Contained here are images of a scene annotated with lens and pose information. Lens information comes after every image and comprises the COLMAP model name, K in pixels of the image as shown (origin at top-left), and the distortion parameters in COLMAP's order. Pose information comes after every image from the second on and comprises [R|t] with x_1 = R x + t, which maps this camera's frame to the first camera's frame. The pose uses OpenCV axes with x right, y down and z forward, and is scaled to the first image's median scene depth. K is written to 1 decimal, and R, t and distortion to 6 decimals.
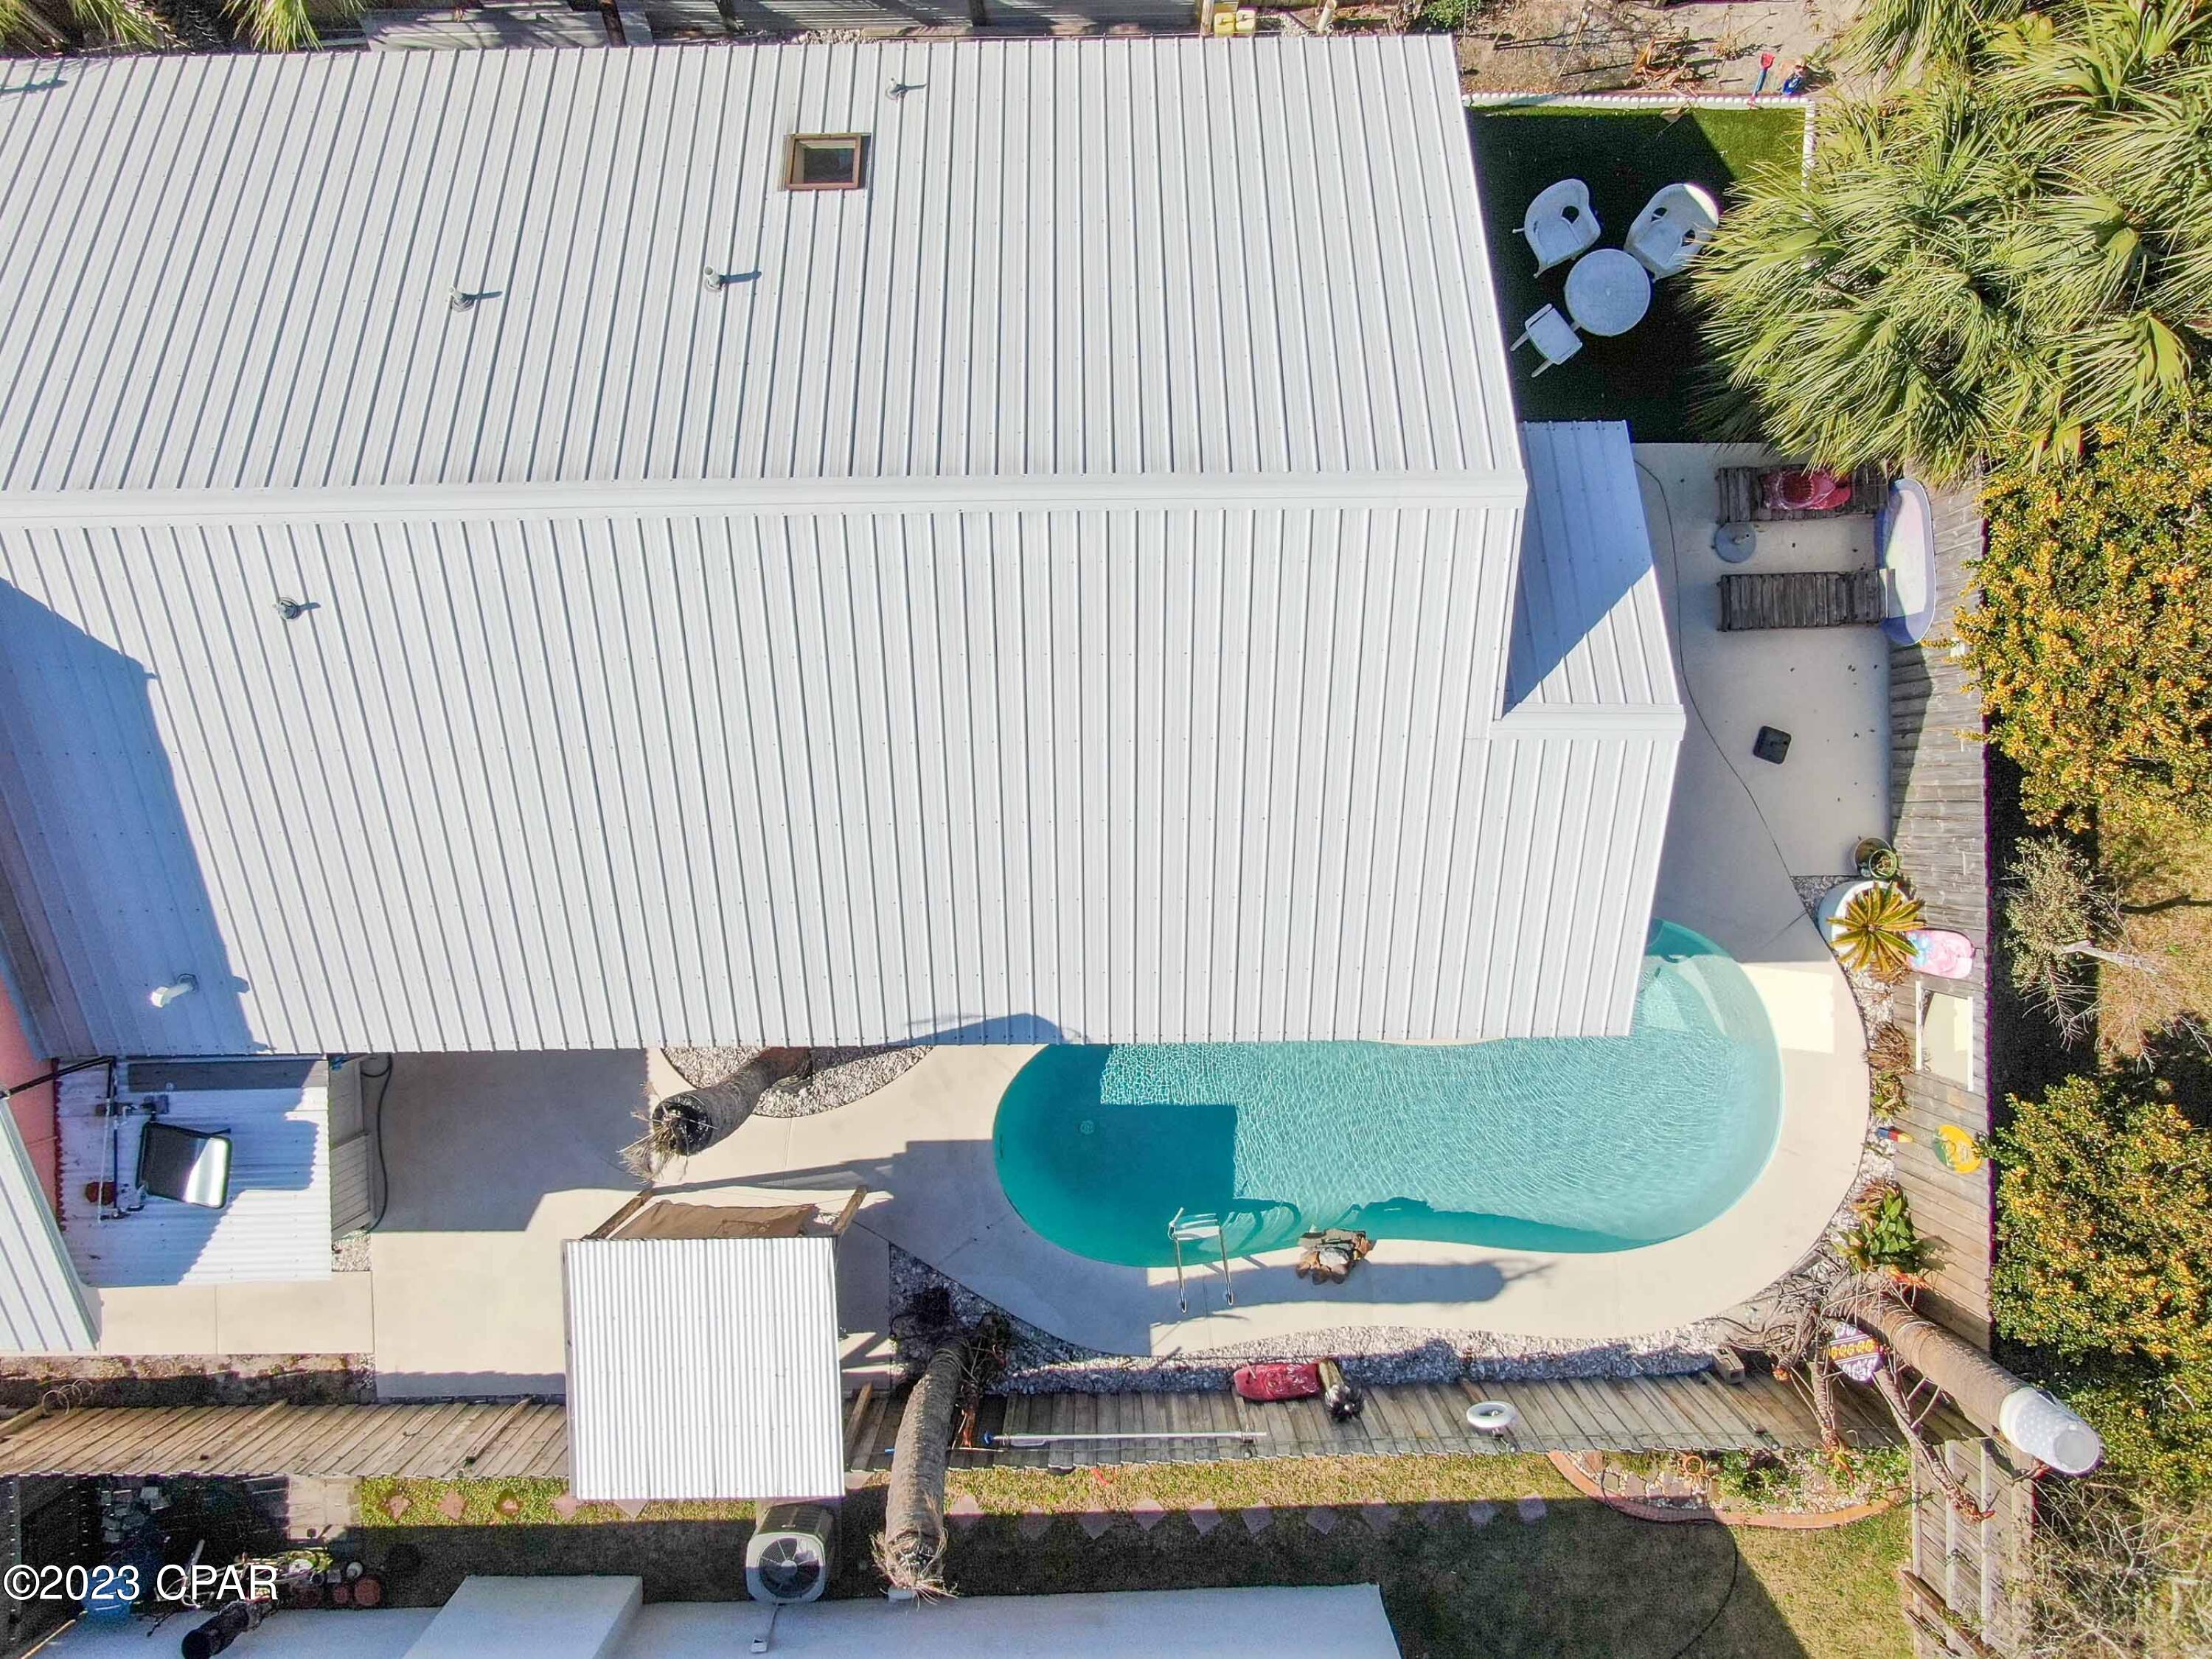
lens RADIAL K [[1619.4, 0, 1106.0], [0, 1619.4, 829.5], [0, 0, 1]] dist [-0.038518, 0.023252]
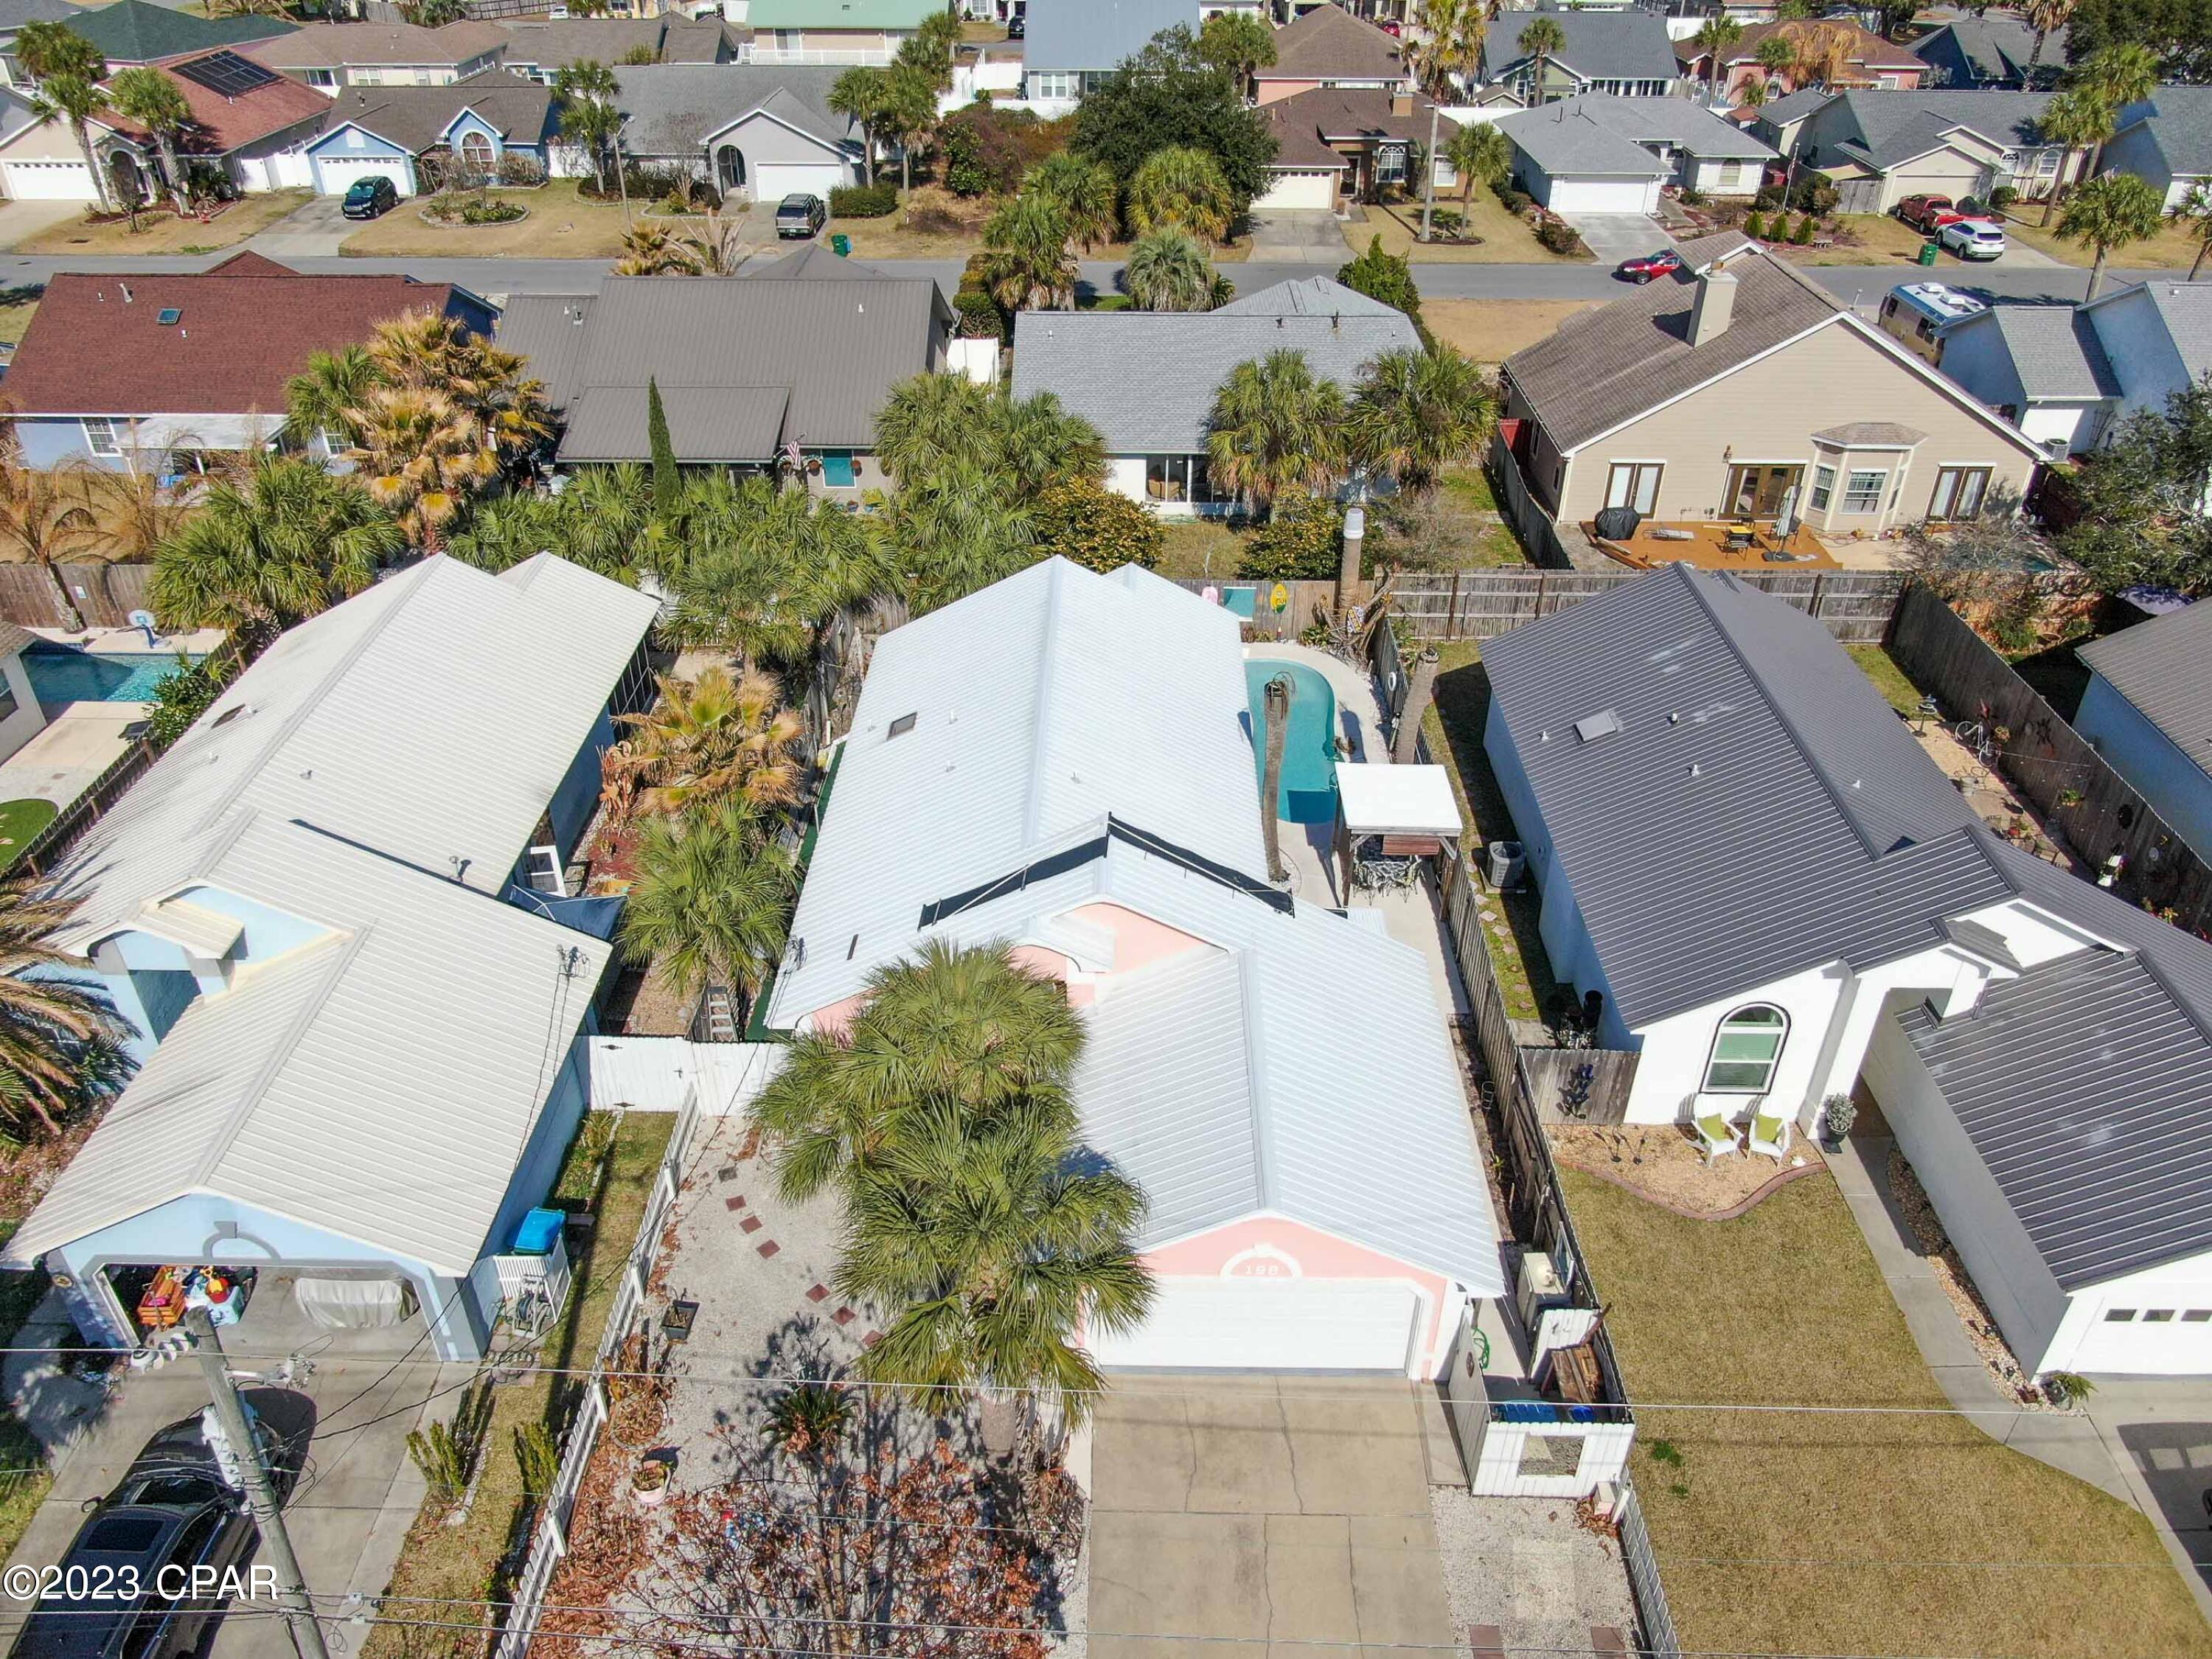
lens RADIAL K [[1619.4, 0, 1106.0], [0, 1619.4, 829.5], [0, 0, 1]] dist [-0.038518, 0.023252]
pose [[0.028723, -0.559993, 0.828000, -1.924238], [0.999544, 0.008412, -0.028985, -0.012825], [0.009266, 0.828455, 0.559979, -0.227055]]
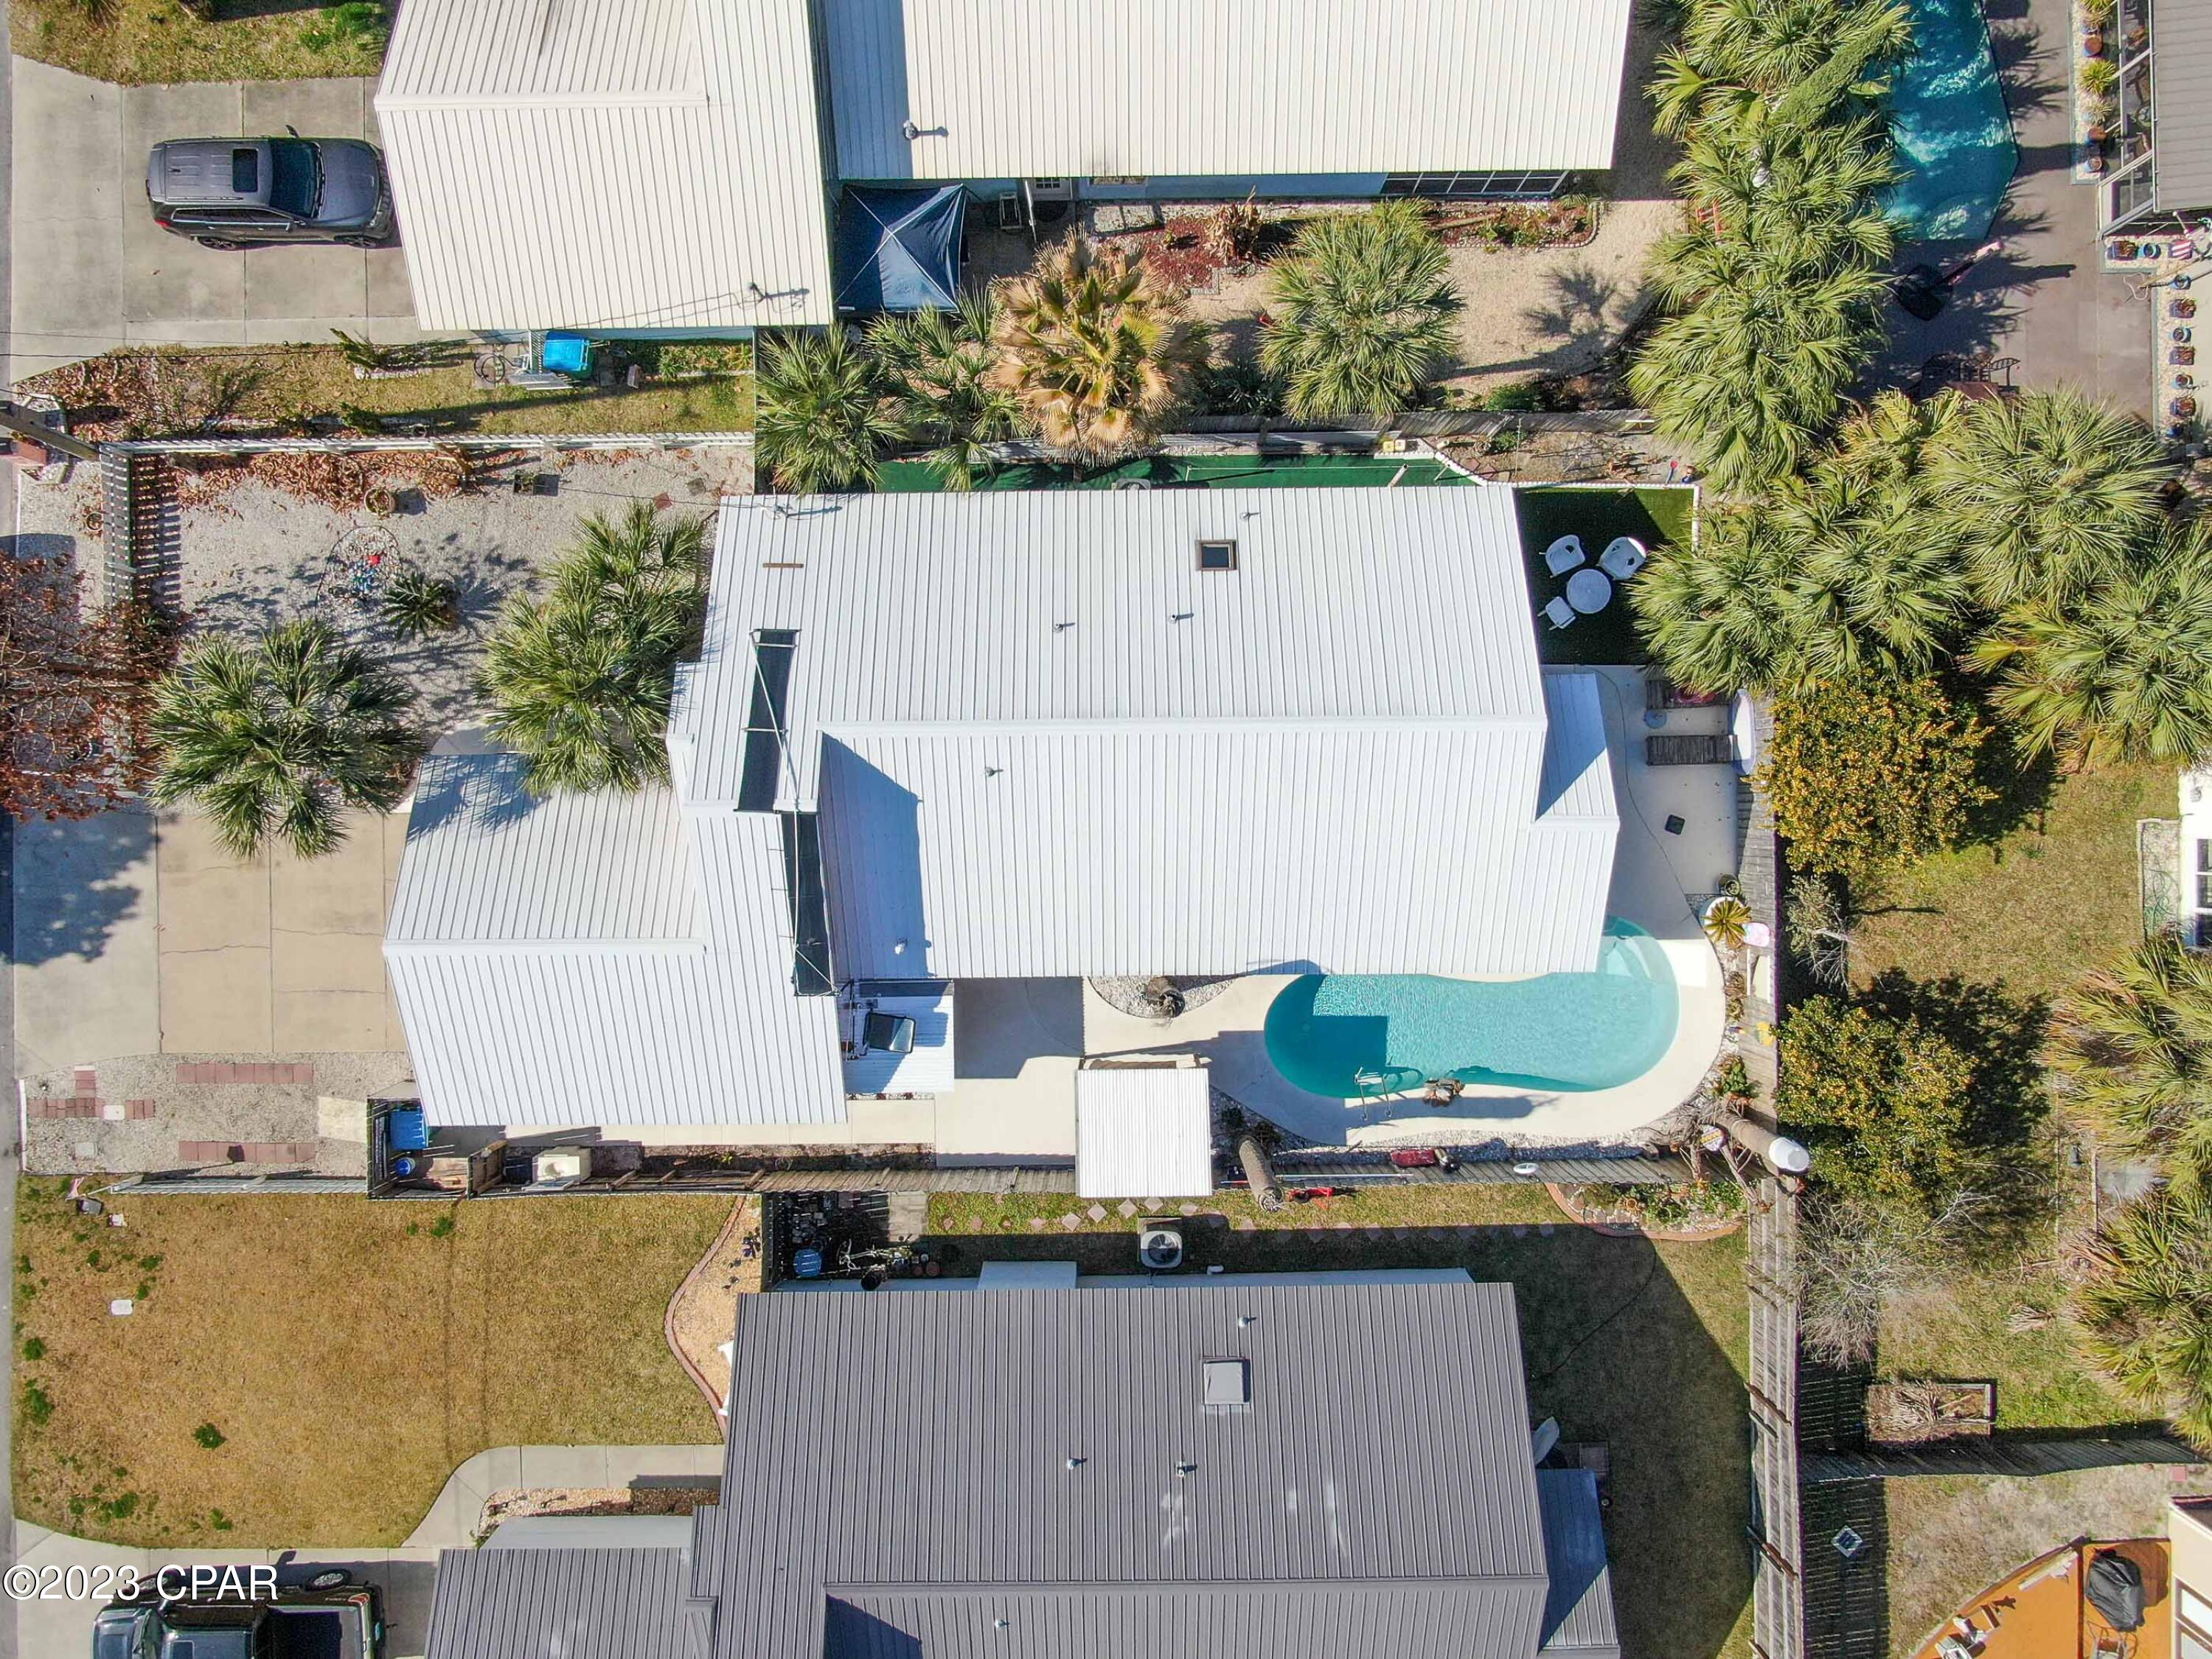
lens RADIAL K [[1619.4, 0, 1106.0], [0, 1619.4, 829.5], [0, 0, 1]] dist [-0.038518, 0.023252]
pose [[0.999971, 0.004538, -0.006096, -0.249577], [-0.004559, 0.999984, -0.003399, -0.038346], [0.006080, 0.003427, 0.999976, -0.921686]]
